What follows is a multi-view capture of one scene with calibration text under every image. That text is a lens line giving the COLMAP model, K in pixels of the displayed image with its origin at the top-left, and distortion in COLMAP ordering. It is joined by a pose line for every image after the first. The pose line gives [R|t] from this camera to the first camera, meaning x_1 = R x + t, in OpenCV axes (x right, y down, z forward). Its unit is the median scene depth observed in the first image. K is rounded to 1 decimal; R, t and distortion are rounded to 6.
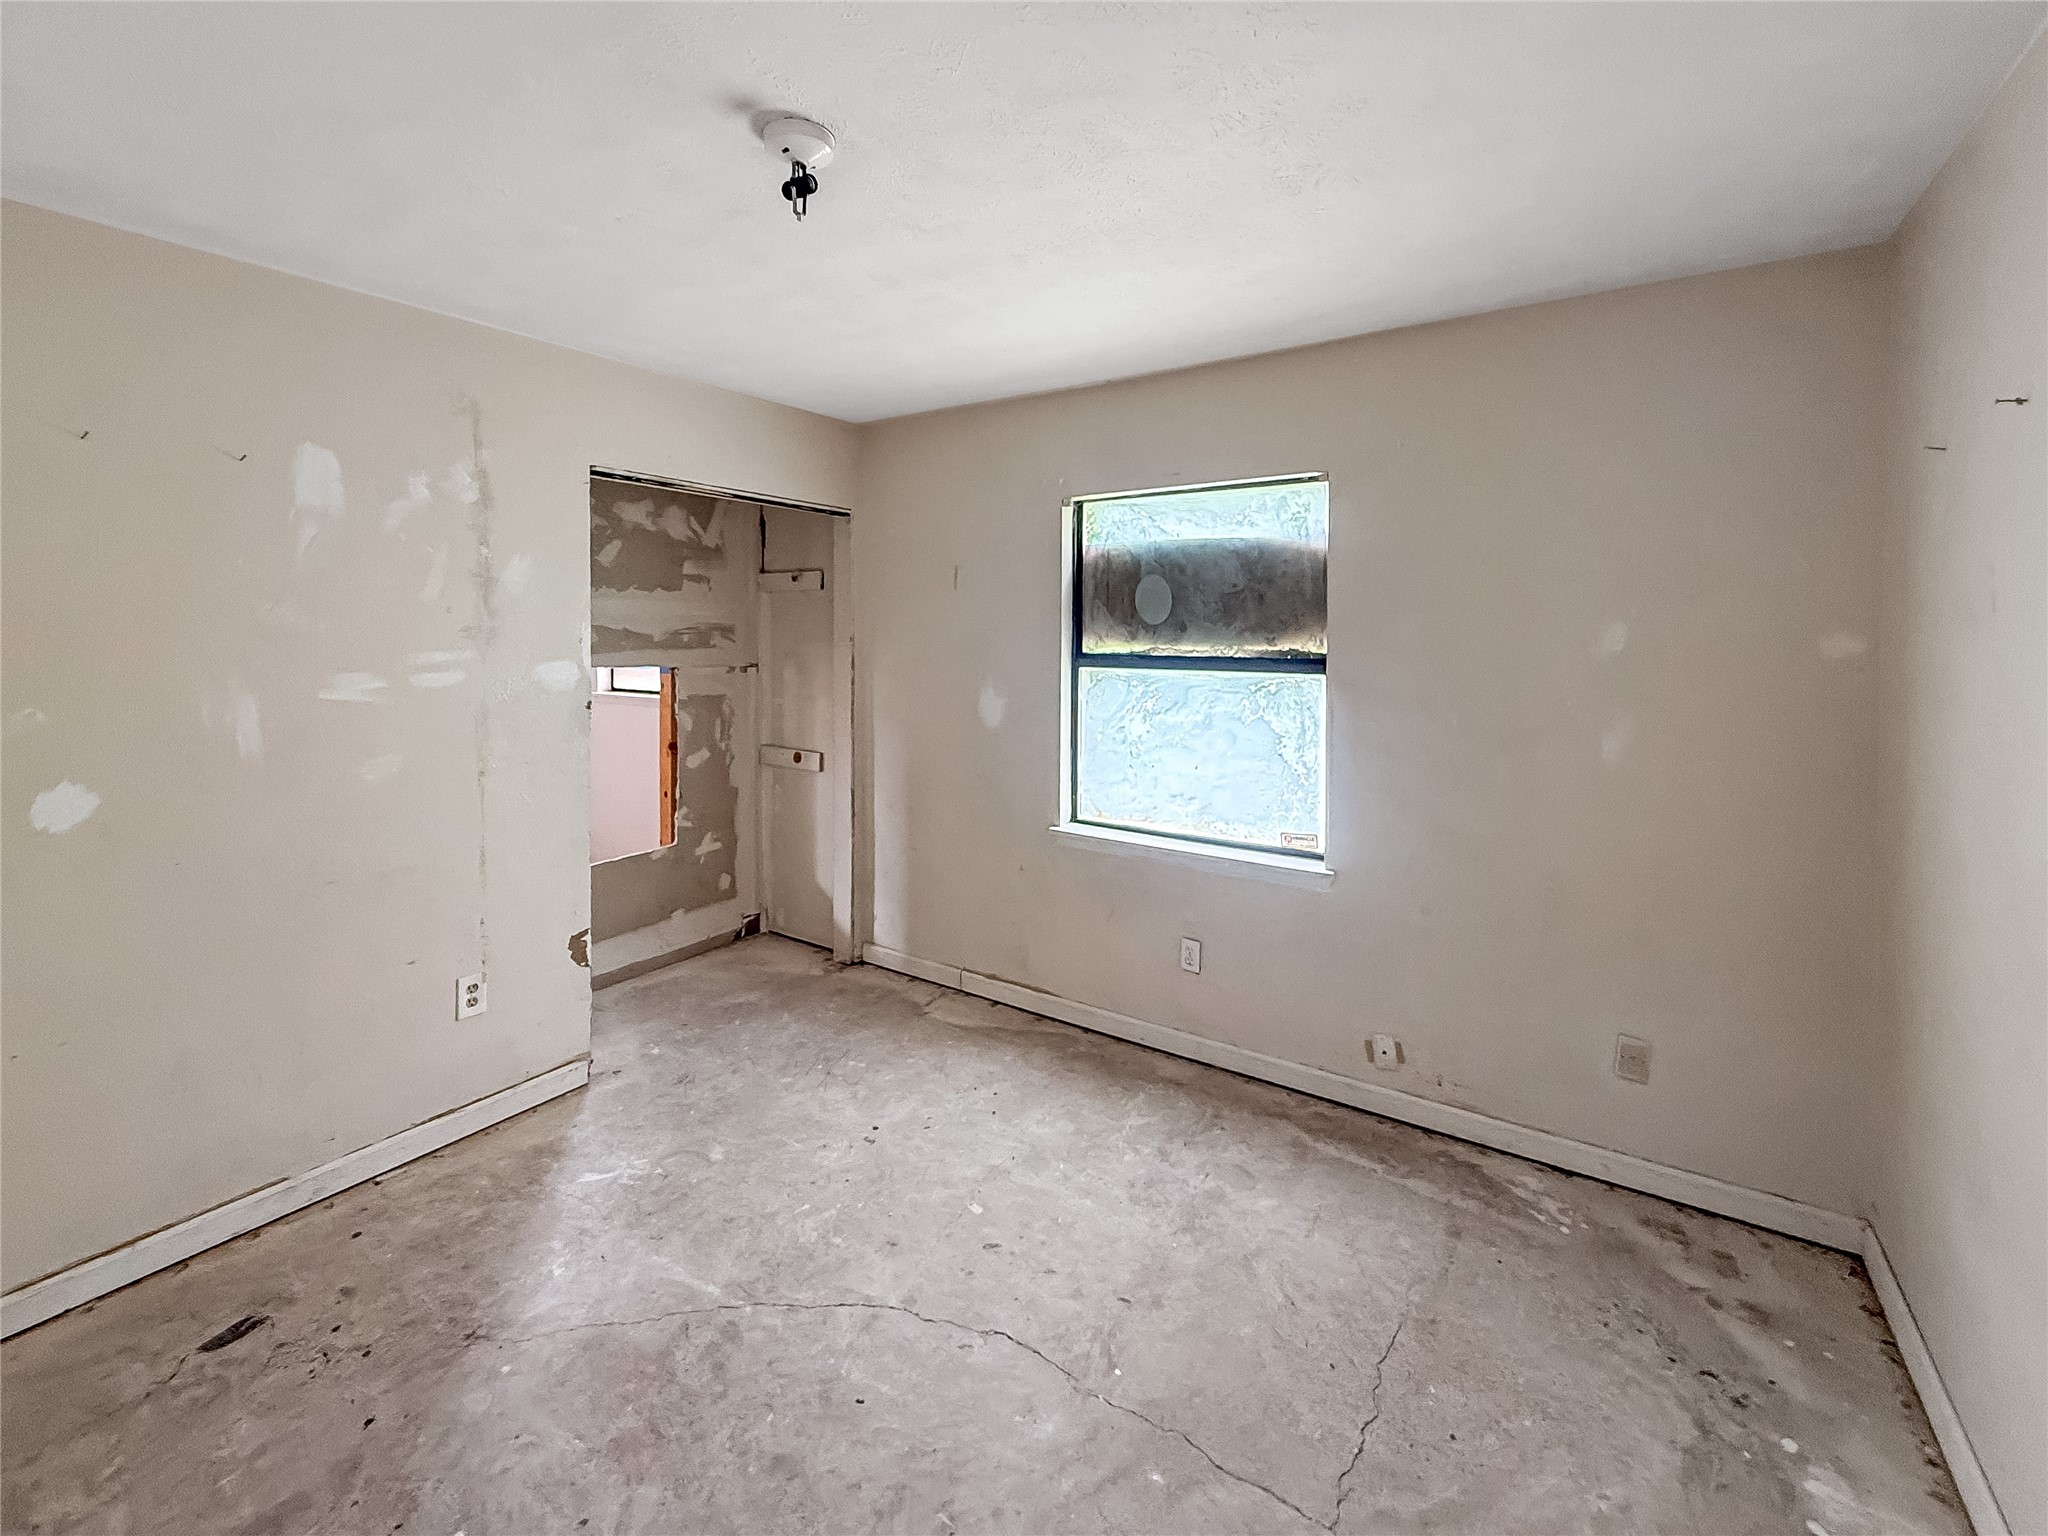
lens RADIAL K [[868.2, 0, 1020.5], [0, 868.2, 665.5], [0, 0, 1]] dist [0.001030, 0.000048]
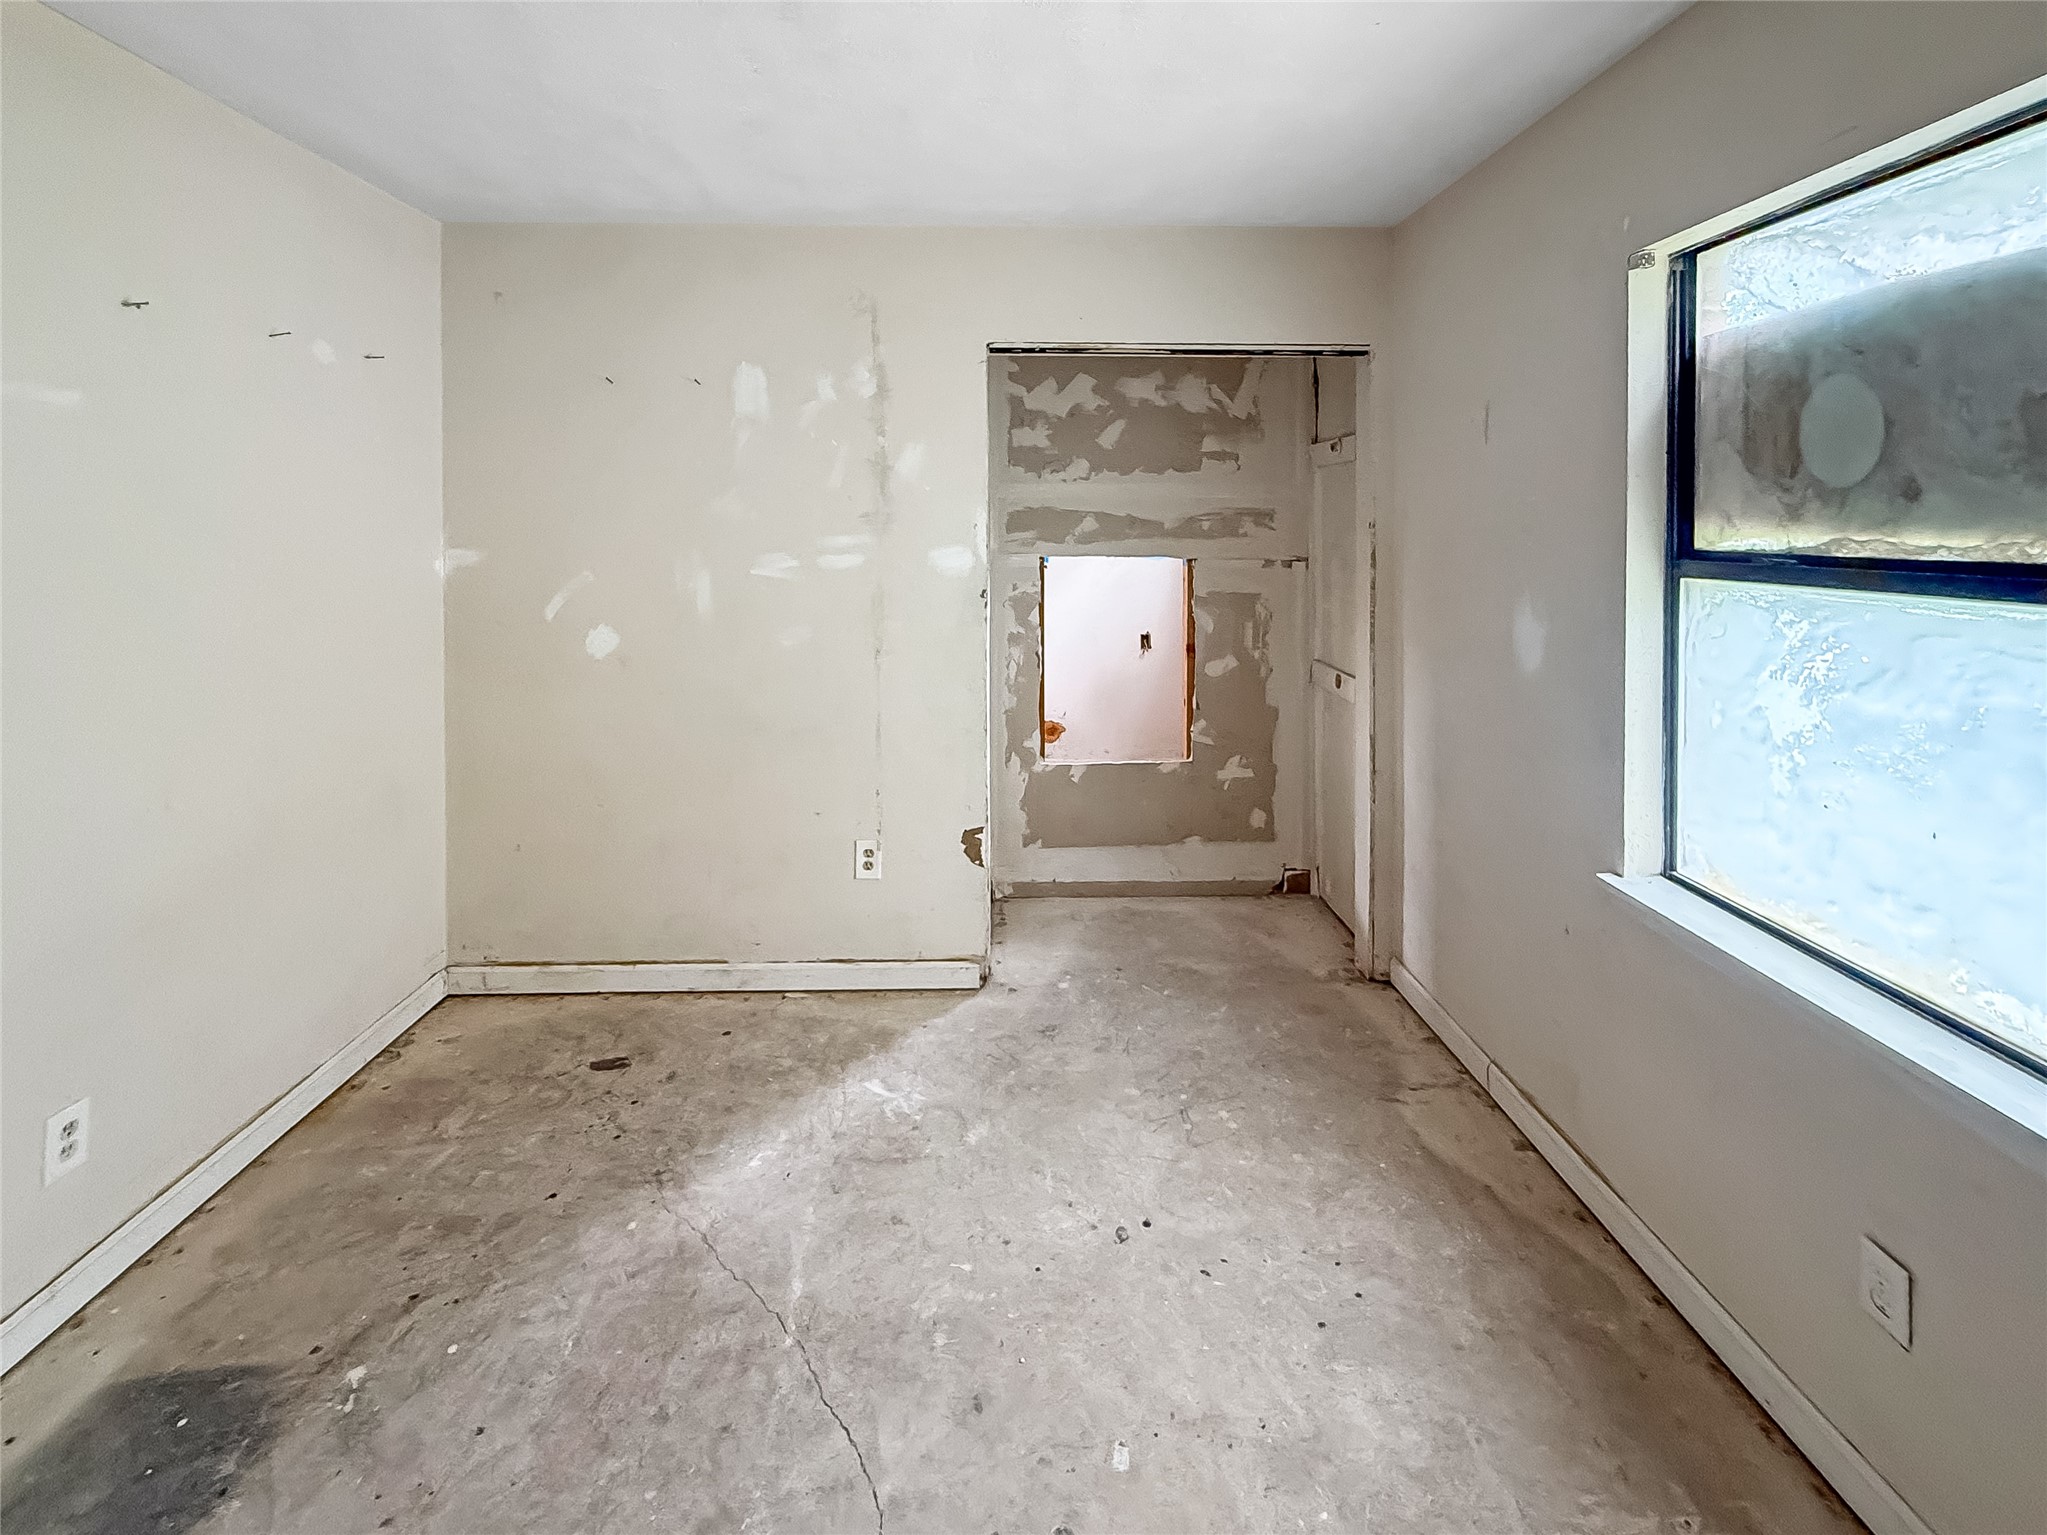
lens RADIAL K [[899.1, 0, 1020.3], [0, 899.1, 547.1], [0, 0, 1]] dist [-0.000164, -0.000266]
pose [[0.577399, 0.014274, -0.816338, 0.282717], [-0.025823, 0.999666, -0.000785, -0.005199], [0.816054, 0.021534, 0.577574, 0.389576]]
